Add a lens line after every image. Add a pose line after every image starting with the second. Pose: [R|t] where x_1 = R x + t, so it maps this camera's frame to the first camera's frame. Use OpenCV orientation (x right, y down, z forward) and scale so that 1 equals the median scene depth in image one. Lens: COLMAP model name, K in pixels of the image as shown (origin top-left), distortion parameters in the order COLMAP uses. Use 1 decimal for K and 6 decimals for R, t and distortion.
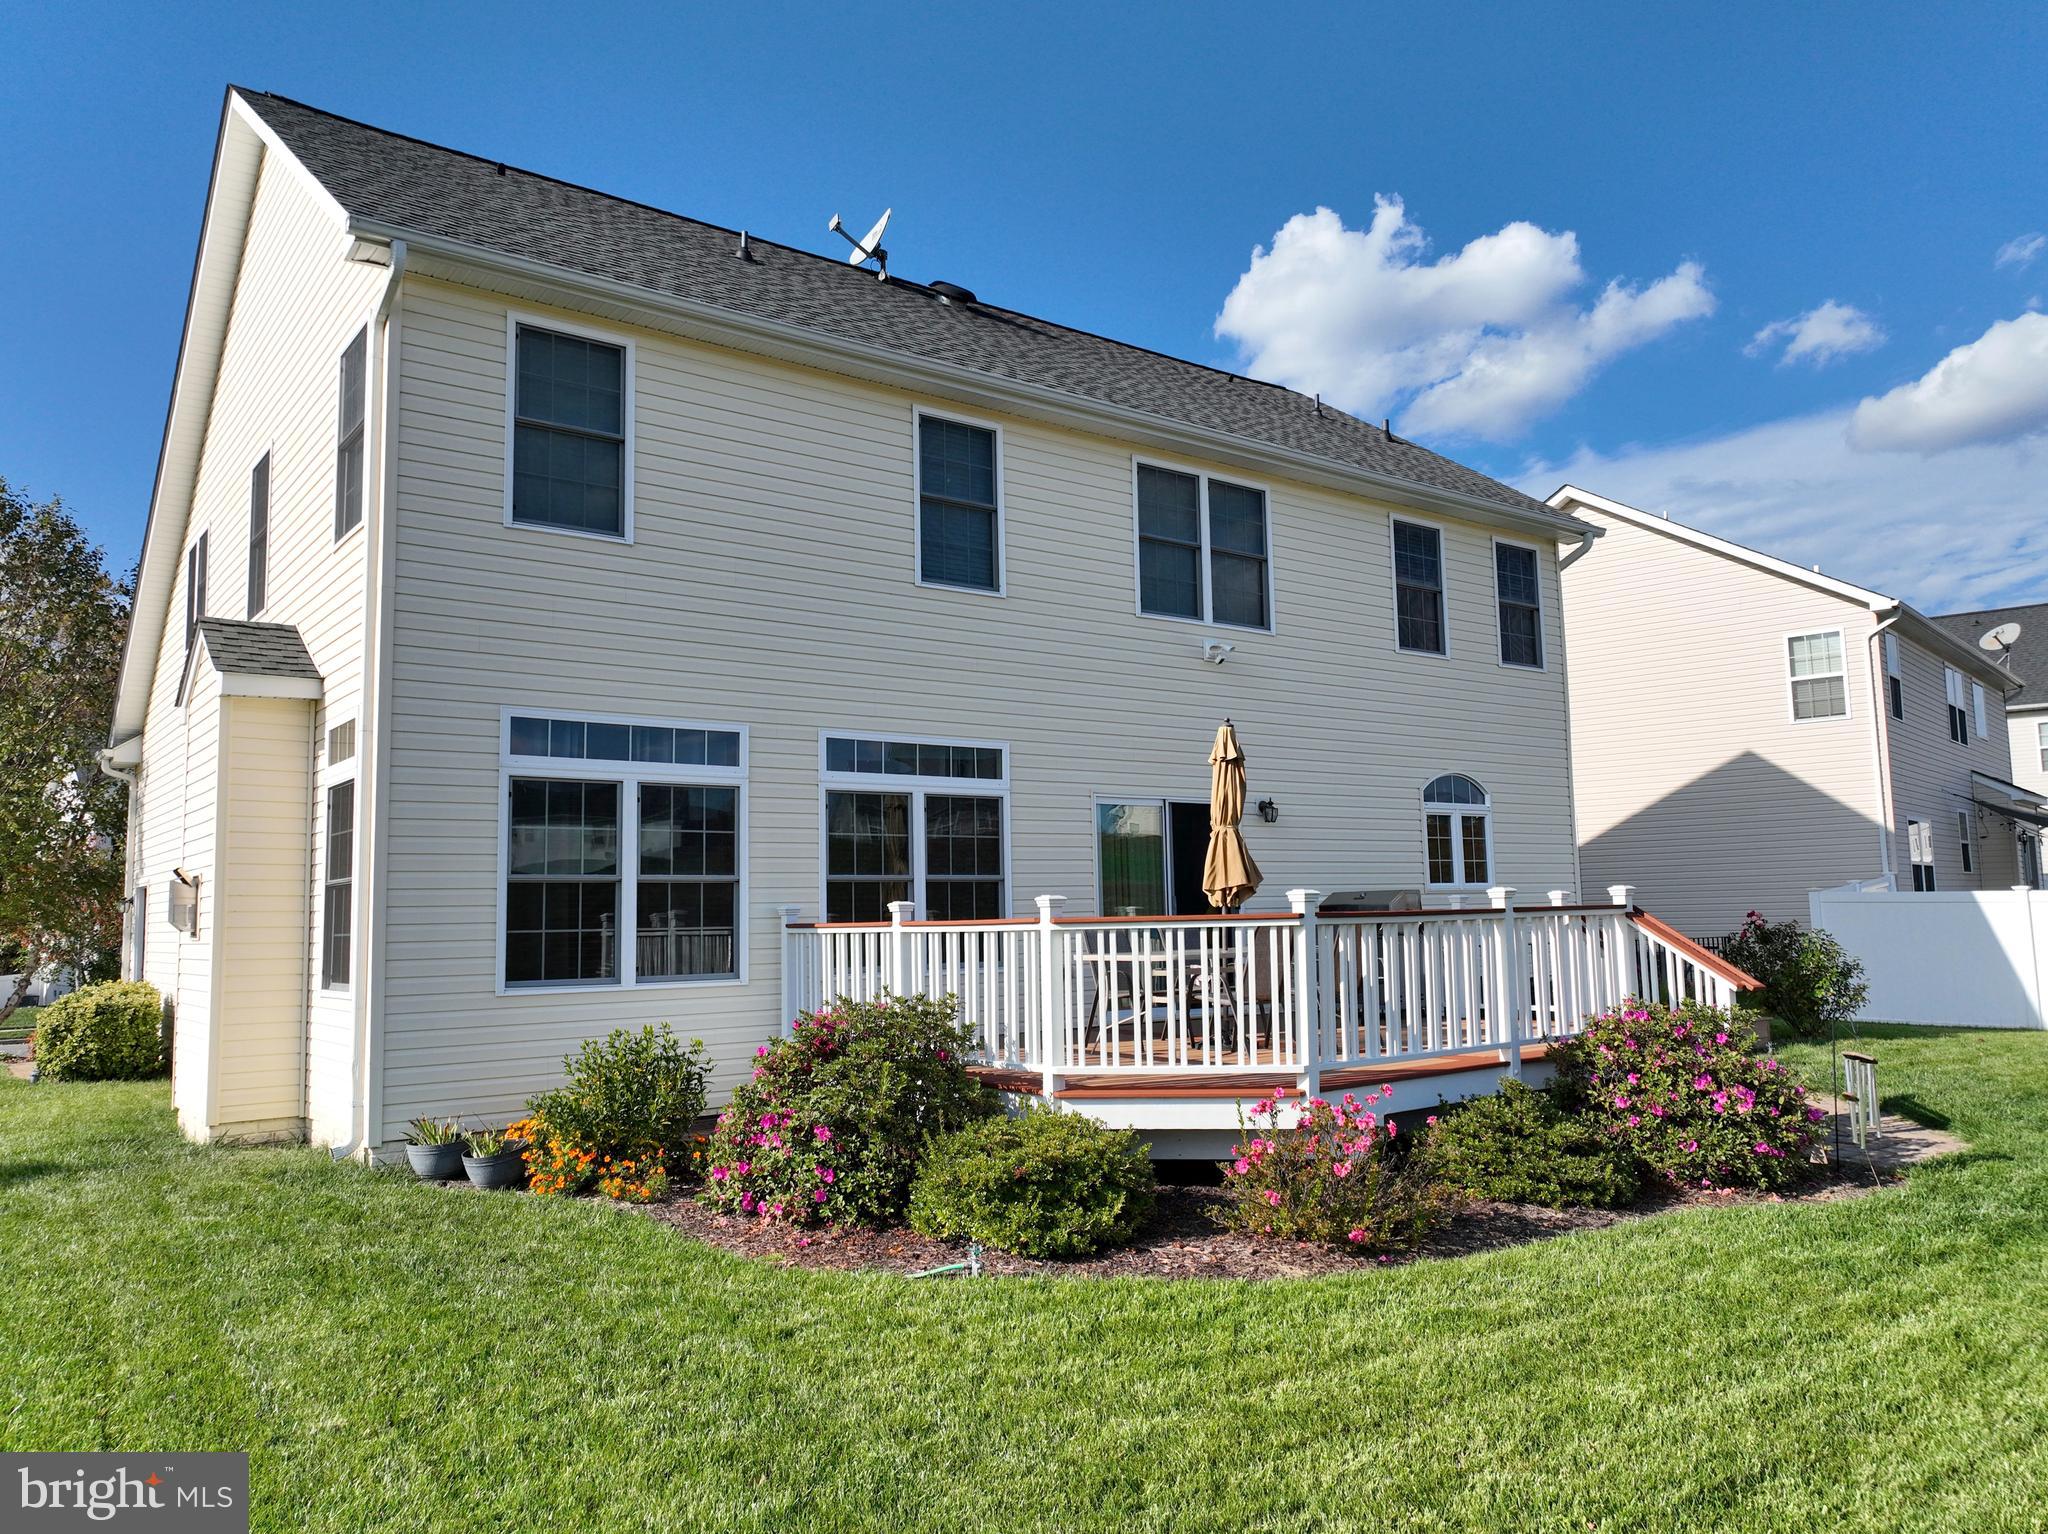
lens RADIAL K [[1486.2, 0, 1028.4], [0, 1486.2, 780.6], [0, 0, 1]] dist [0.008697, 0.004656]
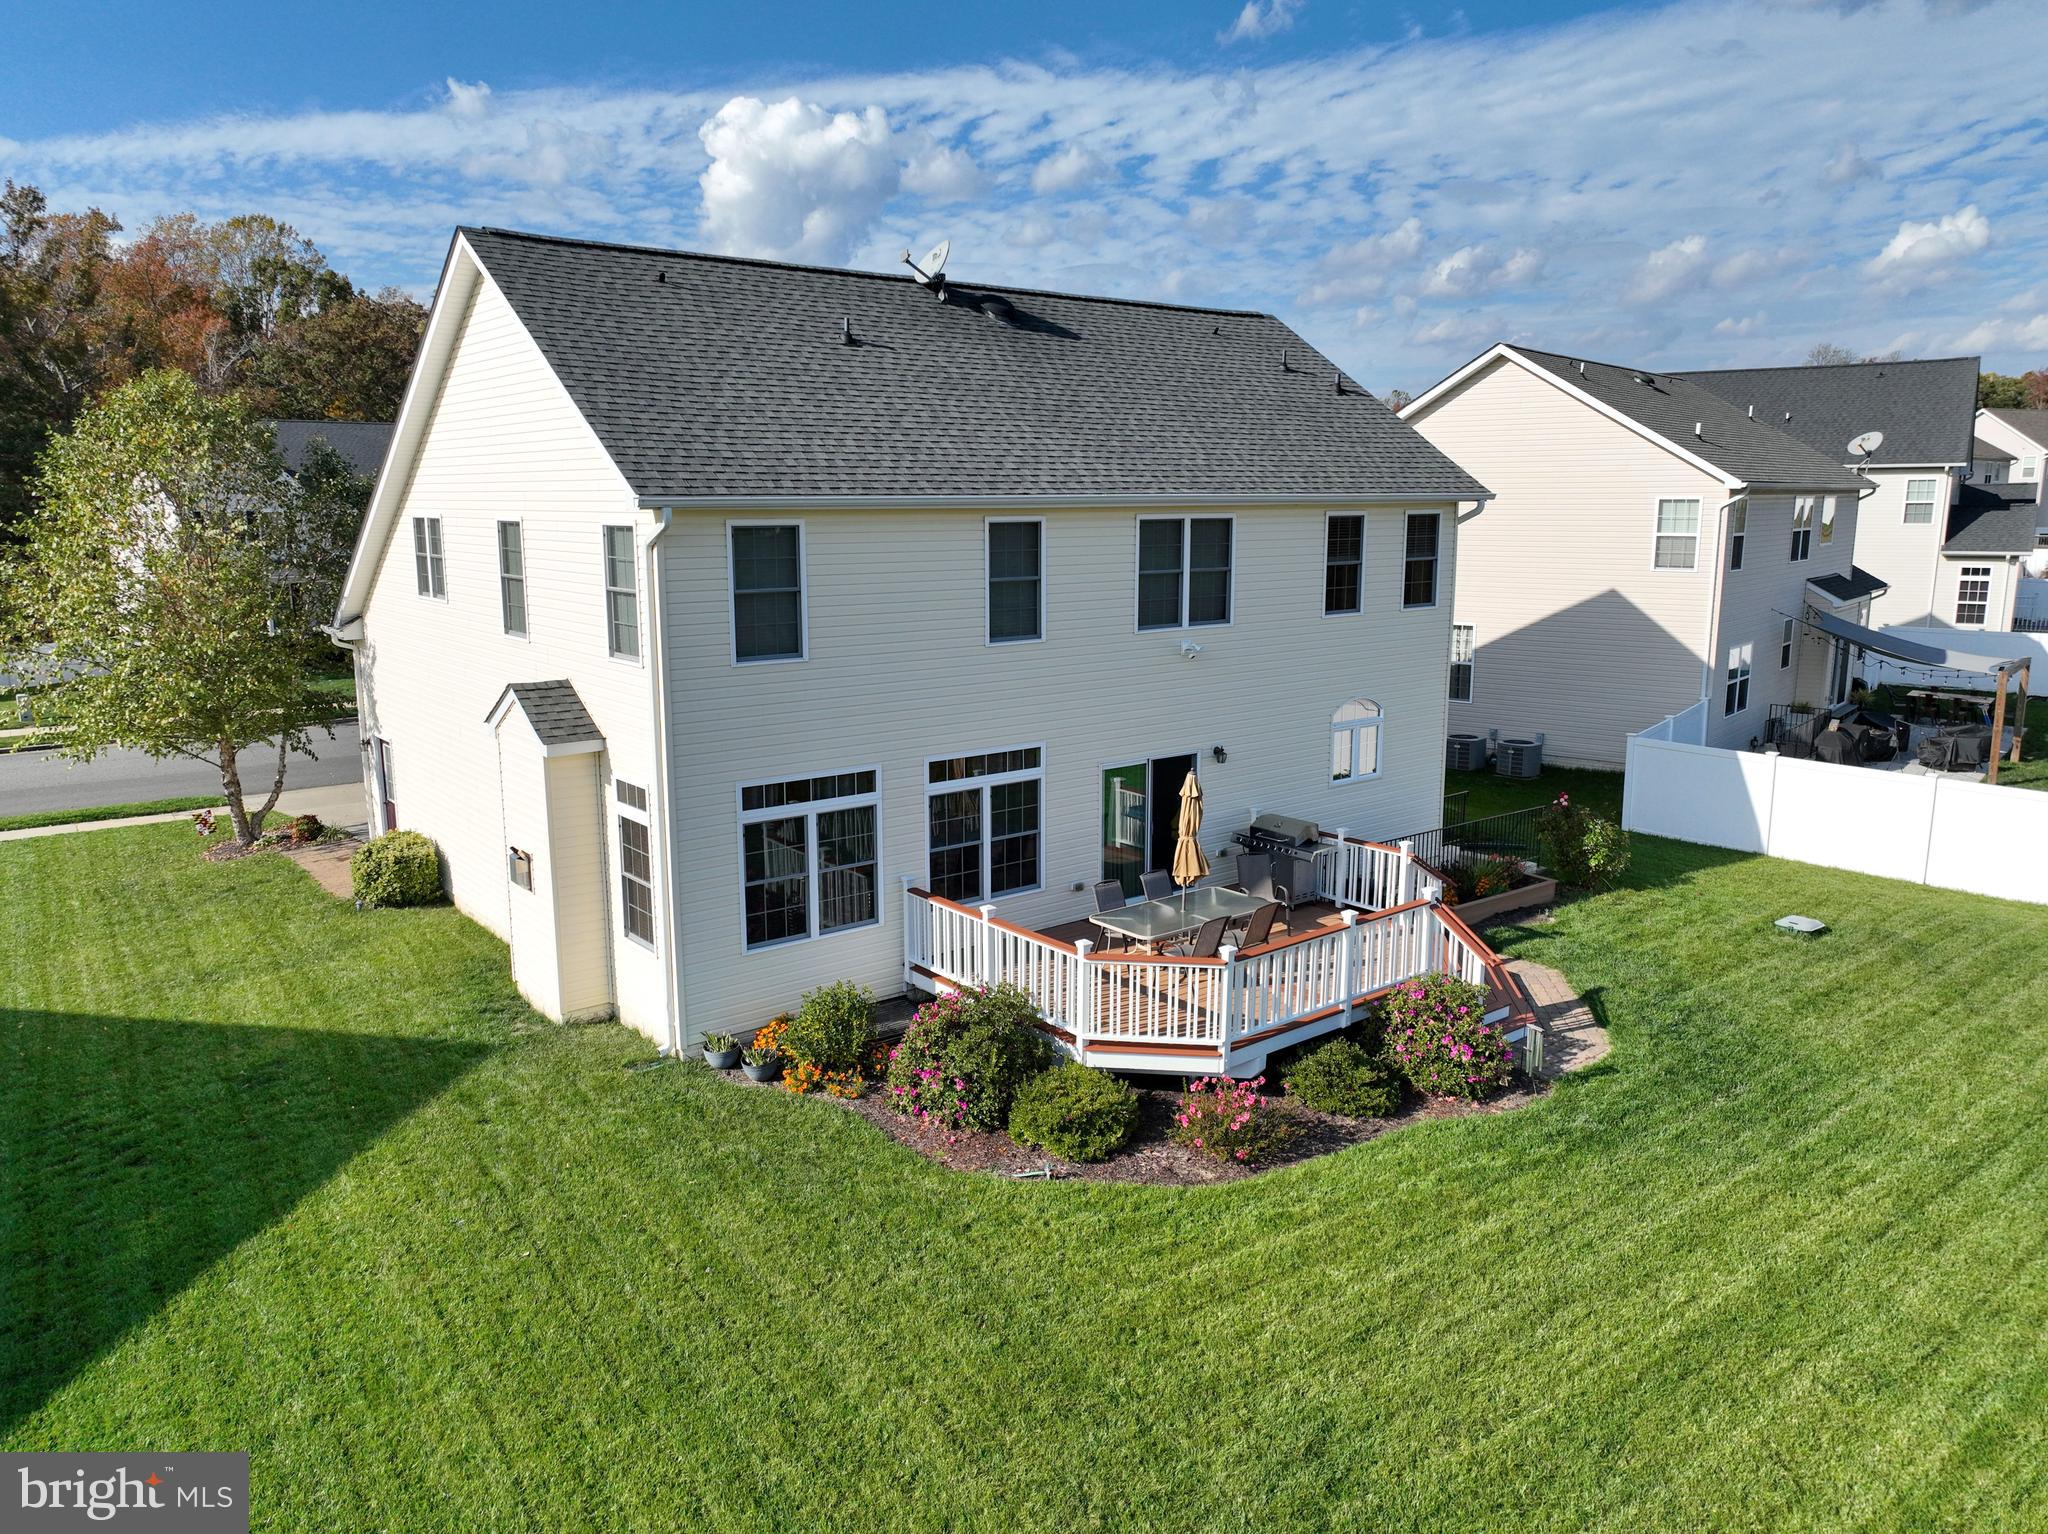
lens RADIAL K [[1471.3, 0, 1025.8], [0, 1471.3, 775.8], [0, 0, 1]] dist [0.006266, 0.008200]
pose [[0.999579, 0.015669, 0.024404, -0.091760], [-0.022121, 0.956111, 0.292167, -0.568912], [-0.018755, -0.292584, 0.956056, -0.547541]]
